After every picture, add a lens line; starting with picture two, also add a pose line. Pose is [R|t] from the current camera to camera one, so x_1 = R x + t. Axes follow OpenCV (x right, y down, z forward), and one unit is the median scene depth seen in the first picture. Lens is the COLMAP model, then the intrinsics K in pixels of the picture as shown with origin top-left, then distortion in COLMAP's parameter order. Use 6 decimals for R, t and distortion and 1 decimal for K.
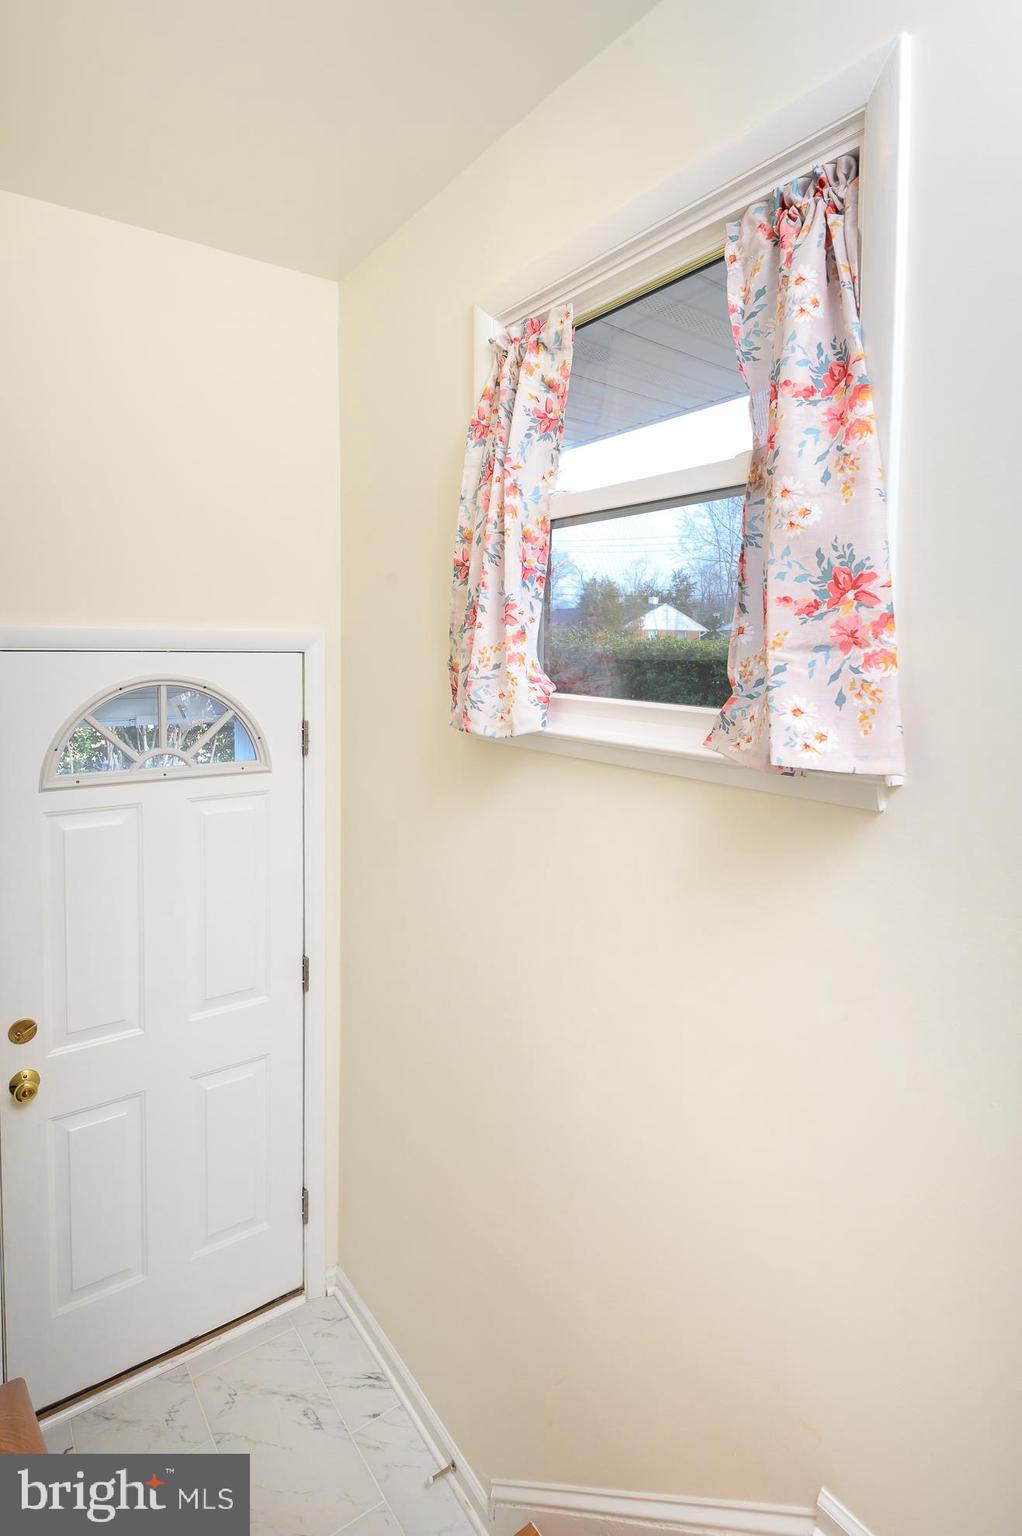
lens RADIAL K [[801.2, 0, 511.0], [0, 801.2, 768.0], [0, 0, 1]] dist [-0.000089, -0.000001]
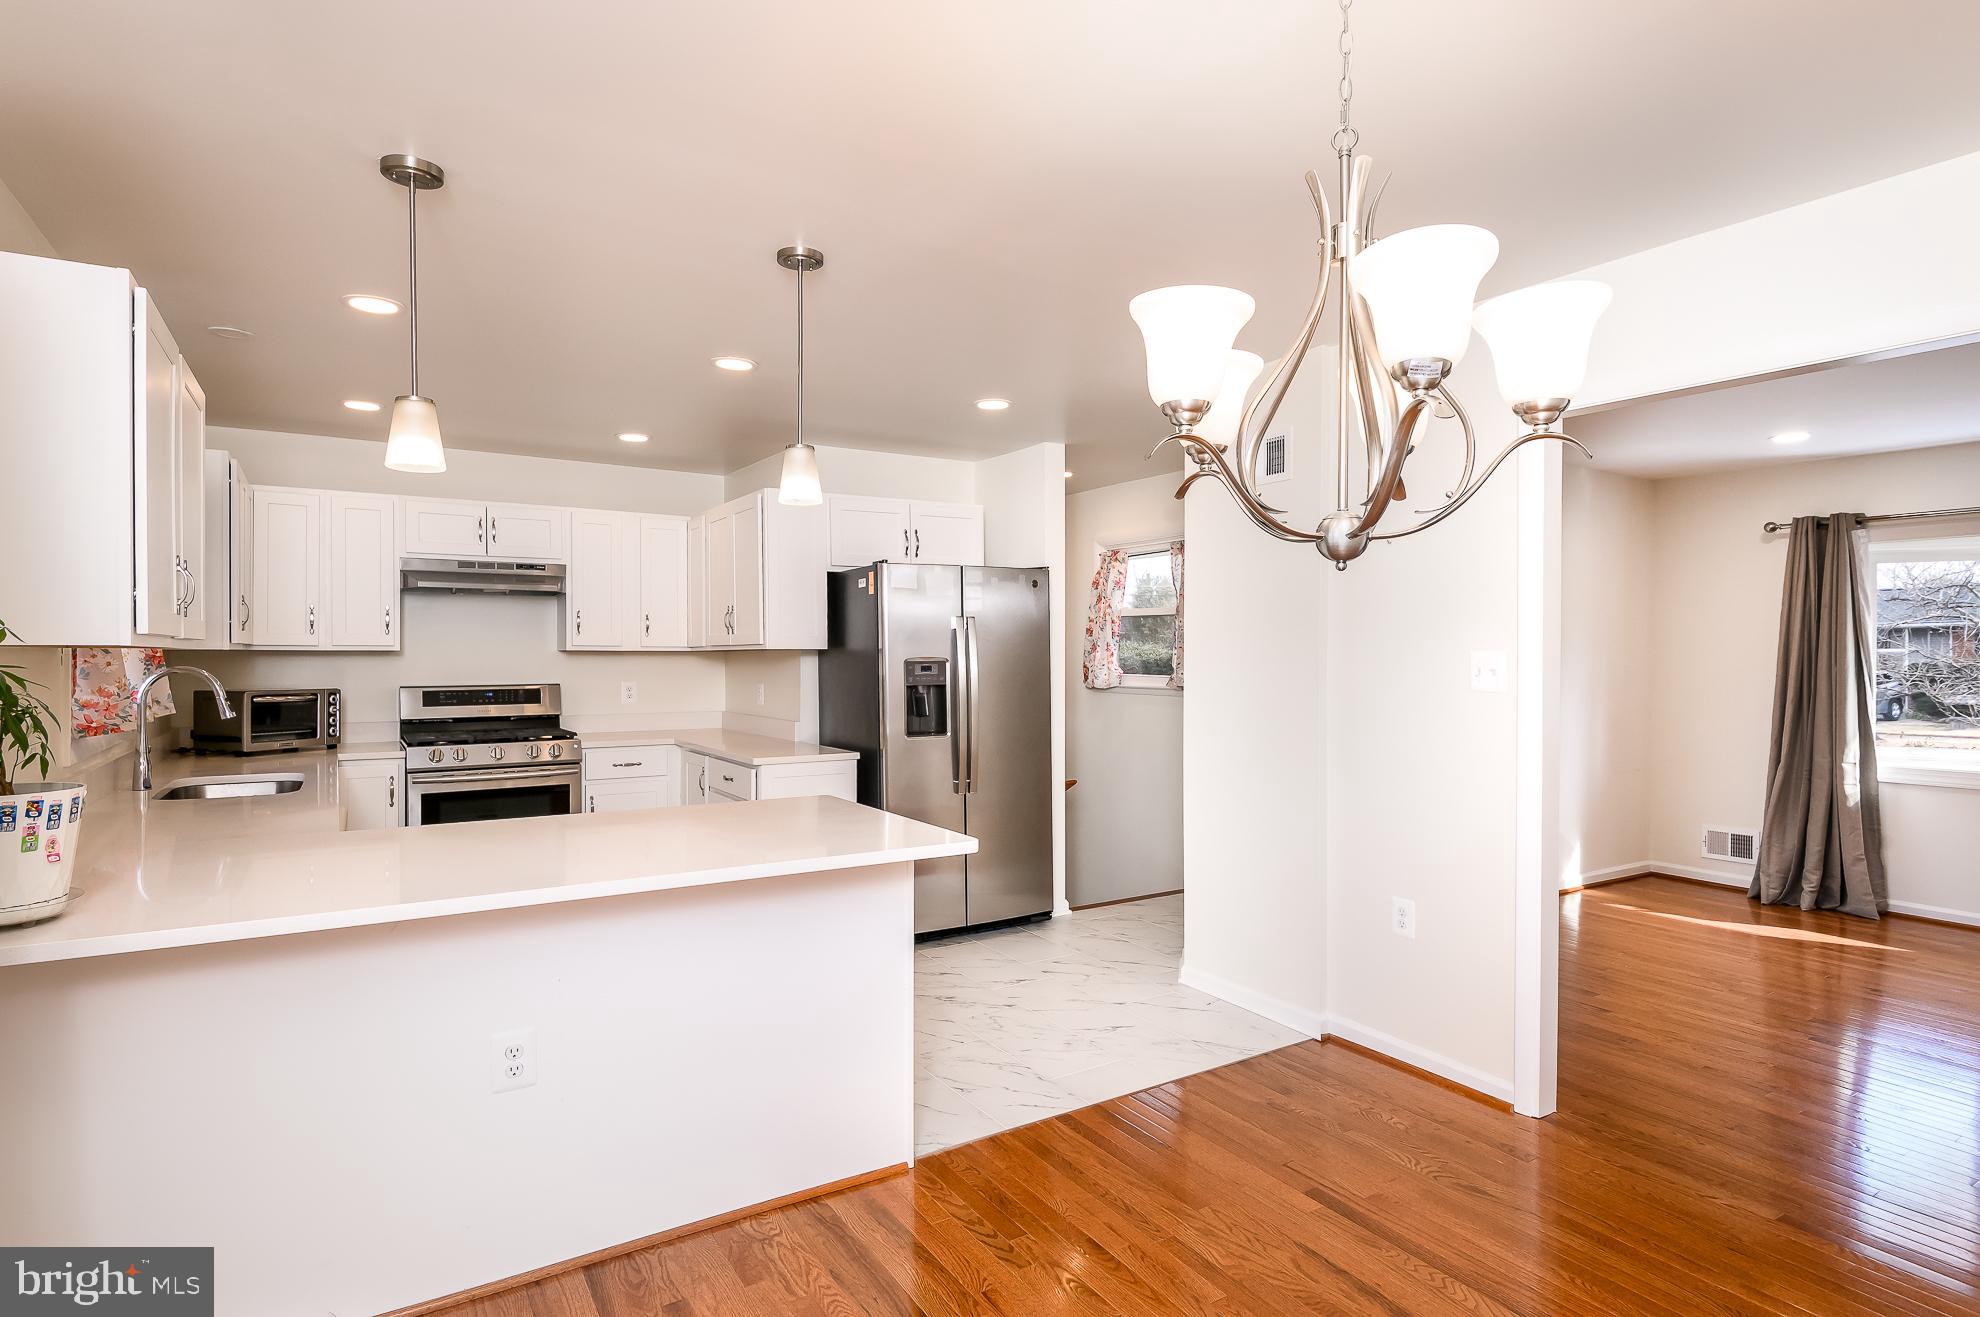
lens RADIAL K [[1032.8, 0, 990.0], [0, 1032.8, 658.5], [0, 0, 1]] dist [-0.000089, -0.000001]
pose [[0.998519, 0.005414, -0.054126, -0.229873], [-0.012614, 0.990957, -0.133583, 0.369423], [0.052914, 0.134068, 0.989558, -2.841253]]
